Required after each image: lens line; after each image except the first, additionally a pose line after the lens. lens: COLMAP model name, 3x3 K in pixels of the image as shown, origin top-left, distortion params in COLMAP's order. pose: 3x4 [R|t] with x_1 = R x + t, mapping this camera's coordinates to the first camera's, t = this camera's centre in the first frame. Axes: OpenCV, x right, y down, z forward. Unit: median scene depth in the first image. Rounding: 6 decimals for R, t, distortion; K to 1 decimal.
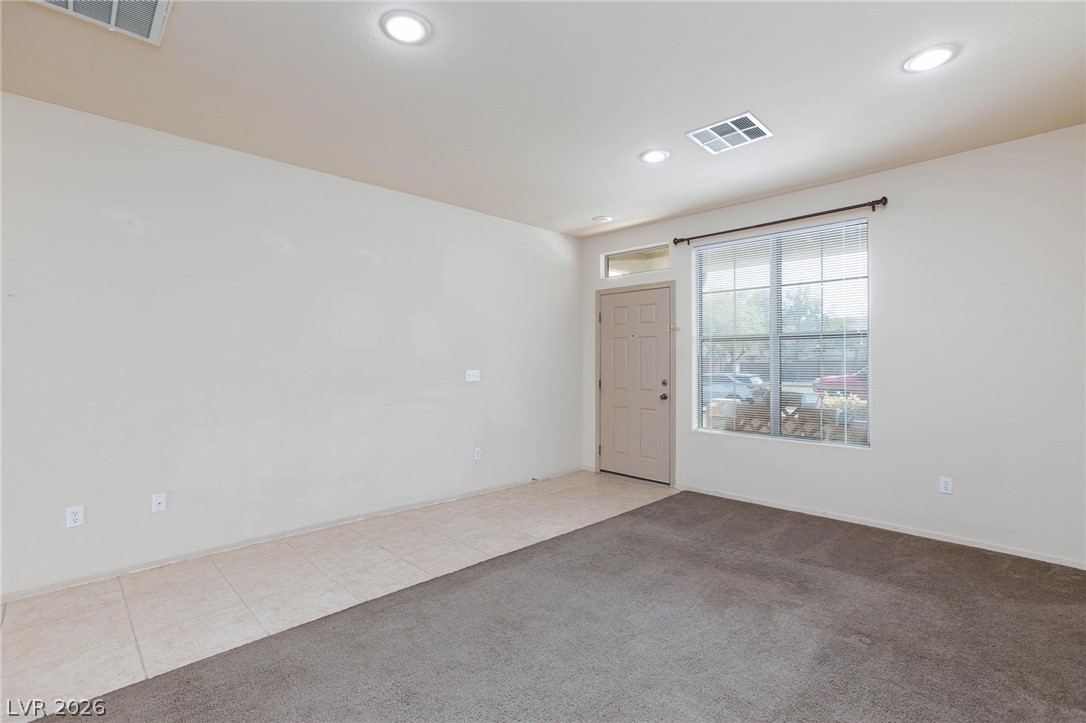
lens RADIAL K [[496.3, 0, 552.5], [0, 496.3, 354.0], [0, 0, 1]] dist [-0.016165, 0.007368]
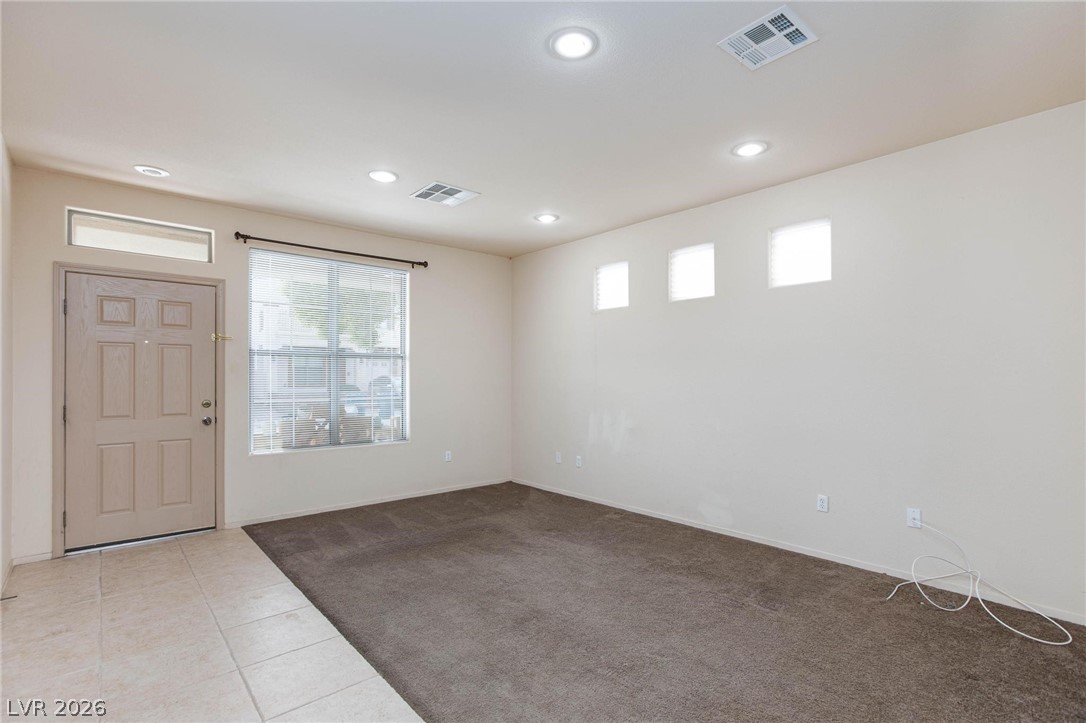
lens RADIAL K [[496.3, 0, 542.8], [0, 496.3, 370.9], [0, 0, 1]] dist [-0.016165, 0.007368]
pose [[0.091619, 0.012863, 0.995711, -0.579698], [-0.015775, 0.999810, -0.011464, 0.006067], [-0.995669, -0.014657, 0.091805, 0.429064]]
